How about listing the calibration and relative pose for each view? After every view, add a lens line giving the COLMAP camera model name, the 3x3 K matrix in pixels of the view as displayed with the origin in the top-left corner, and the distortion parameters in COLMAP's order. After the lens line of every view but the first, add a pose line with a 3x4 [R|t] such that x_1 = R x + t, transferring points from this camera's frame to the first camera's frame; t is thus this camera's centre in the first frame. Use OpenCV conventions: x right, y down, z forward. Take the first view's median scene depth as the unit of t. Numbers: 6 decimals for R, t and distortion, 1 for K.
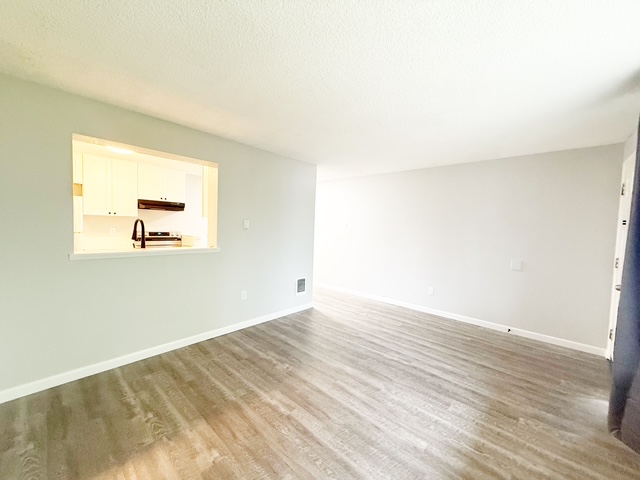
lens RADIAL K [[254.8, 0, 318.2], [0, 254.8, 240.9], [0, 0, 1]] dist [0.000328, -0.000024]
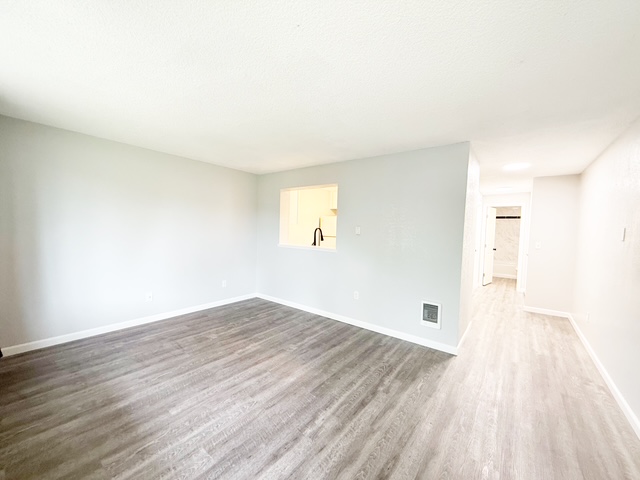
lens RADIAL K [[254.8, 0, 318.2], [0, 254.8, 240.9], [0, 0, 1]] dist [0.000328, -0.000024]
pose [[0.080991, 0.022181, -0.996468, 0.962609], [-0.082718, 0.996453, 0.015457, -0.028329], [0.993277, 0.081174, 0.082538, 0.898214]]
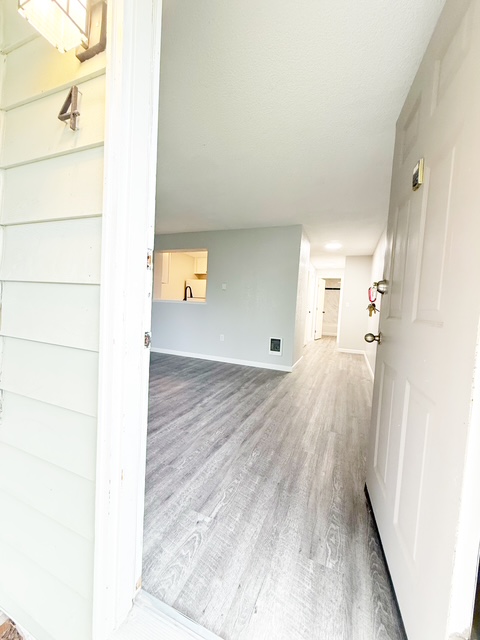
lens RADIAL K [[254.8, 0, 240.0], [0, 254.8, 320.0], [0, 0, 1]] dist [0.000328, -0.000024]
pose [[0.340667, 0.044715, -0.939120, 1.290383], [-0.093802, 0.995501, 0.013373, 0.108878], [0.935493, 0.083536, 0.343329, 0.749027]]
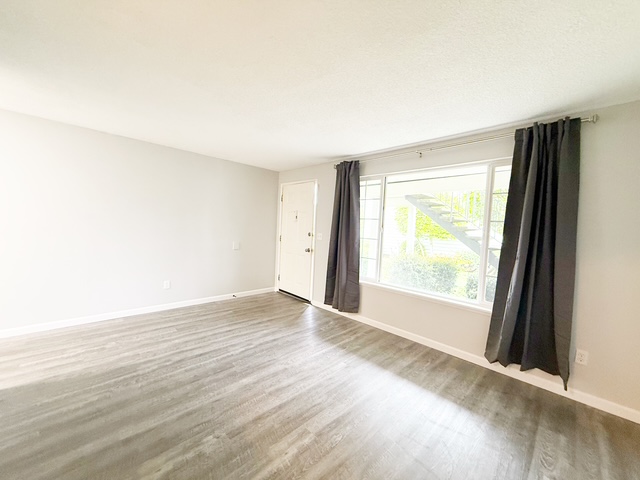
lens RADIAL K [[254.8, 0, 318.2], [0, 254.8, 240.9], [0, 0, 1]] dist [0.000328, -0.000024]
pose [[0.048208, -0.084606, 0.995248, -0.646681], [0.009144, 0.996402, 0.084261, -0.047285], [-0.998795, 0.005039, 0.048809, 0.643912]]
